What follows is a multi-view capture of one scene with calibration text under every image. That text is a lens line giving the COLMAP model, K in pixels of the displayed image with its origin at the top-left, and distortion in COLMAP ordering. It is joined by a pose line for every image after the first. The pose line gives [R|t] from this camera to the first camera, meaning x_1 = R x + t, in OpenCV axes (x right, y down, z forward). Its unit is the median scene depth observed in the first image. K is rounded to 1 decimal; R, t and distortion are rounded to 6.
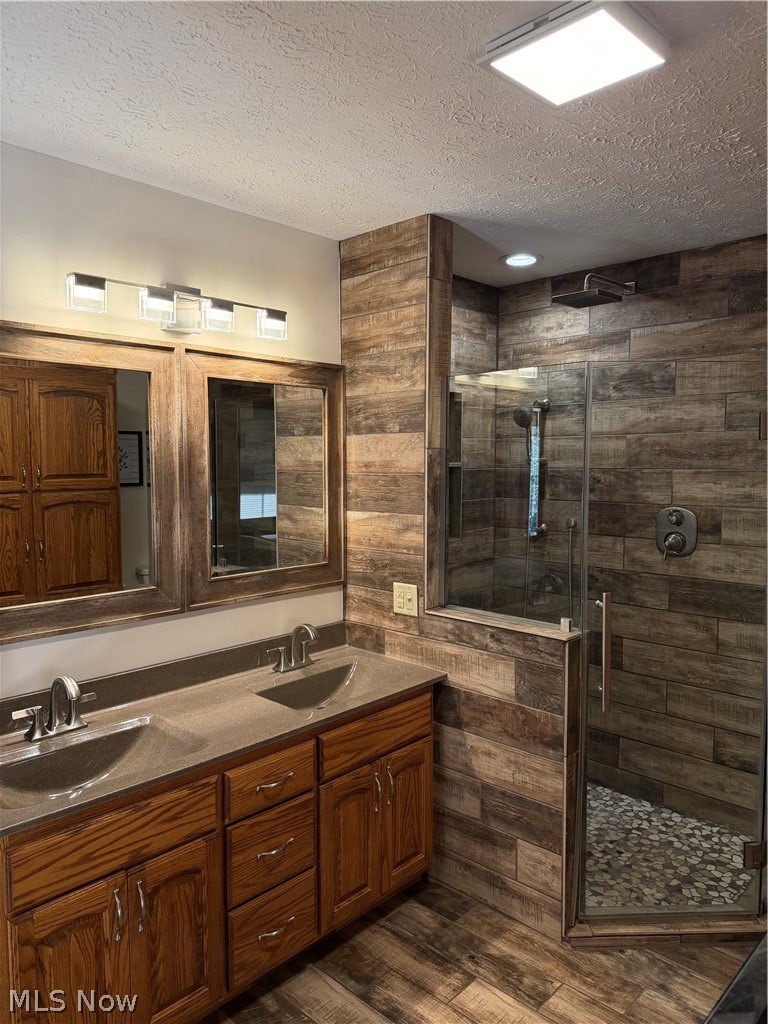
lens RADIAL K [[715.8, 0, 358.5], [0, 715.8, 513.4], [0, 0, 1]] dist [0.079862, -0.121688]
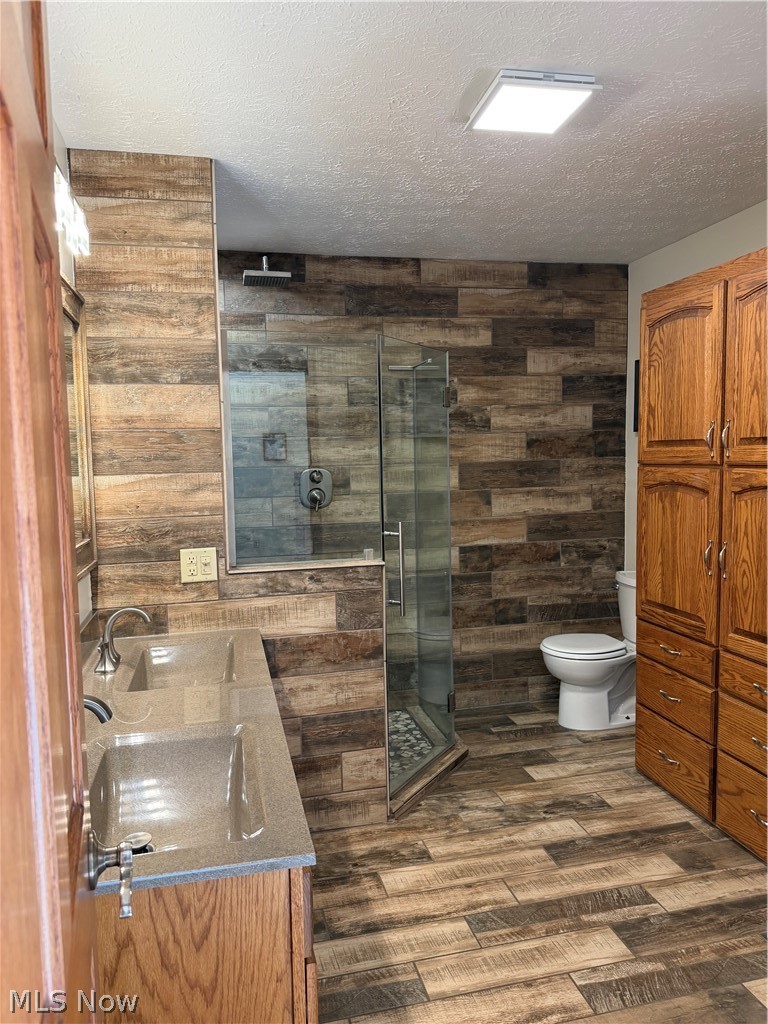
lens RADIAL K [[715.8, 0, 403.2], [0, 715.8, 516.4], [0, 0, 1]] dist [0.079862, -0.121688]
pose [[0.522404, -0.078133, 0.849111, -0.576468], [0.086773, 0.995495, 0.038217, 0.044096], [-0.848272, 0.053715, 0.526830, 0.276193]]
